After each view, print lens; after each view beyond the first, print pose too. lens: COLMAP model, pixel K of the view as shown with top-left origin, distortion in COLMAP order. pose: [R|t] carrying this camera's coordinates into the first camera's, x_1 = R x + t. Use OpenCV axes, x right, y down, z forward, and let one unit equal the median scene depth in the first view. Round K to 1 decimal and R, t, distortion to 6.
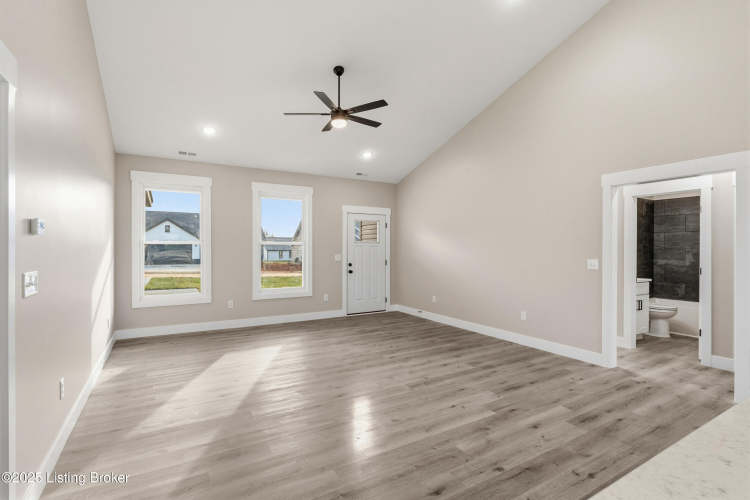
lens RADIAL K [[360.2, 0, 375.0], [0, 360.2, 250.0], [0, 0, 1]] dist [-0.002513, 0.000032]
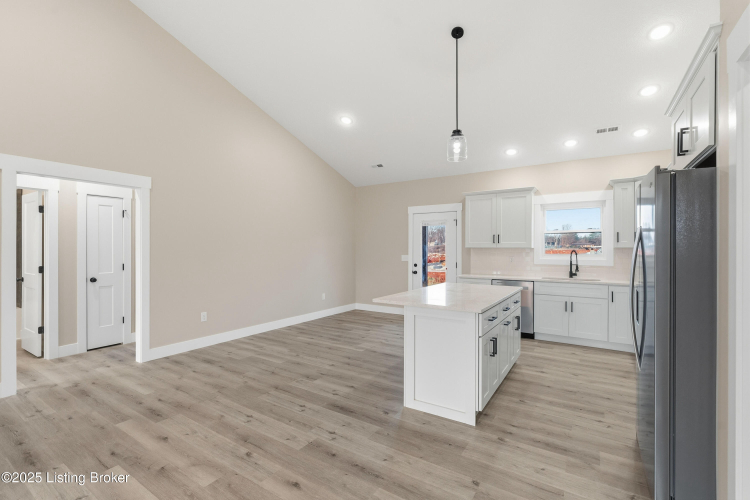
lens RADIAL K [[339.4, 0, 375.0], [0, 339.4, 250.0], [0, 0, 1]] dist [0.001513, 0.000429]
pose [[-0.442205, -0.009664, 0.896862, -0.341118], [0.000270, 0.999940, 0.010908, -0.006491], [-0.896914, 0.005065, -0.442177, 0.518563]]
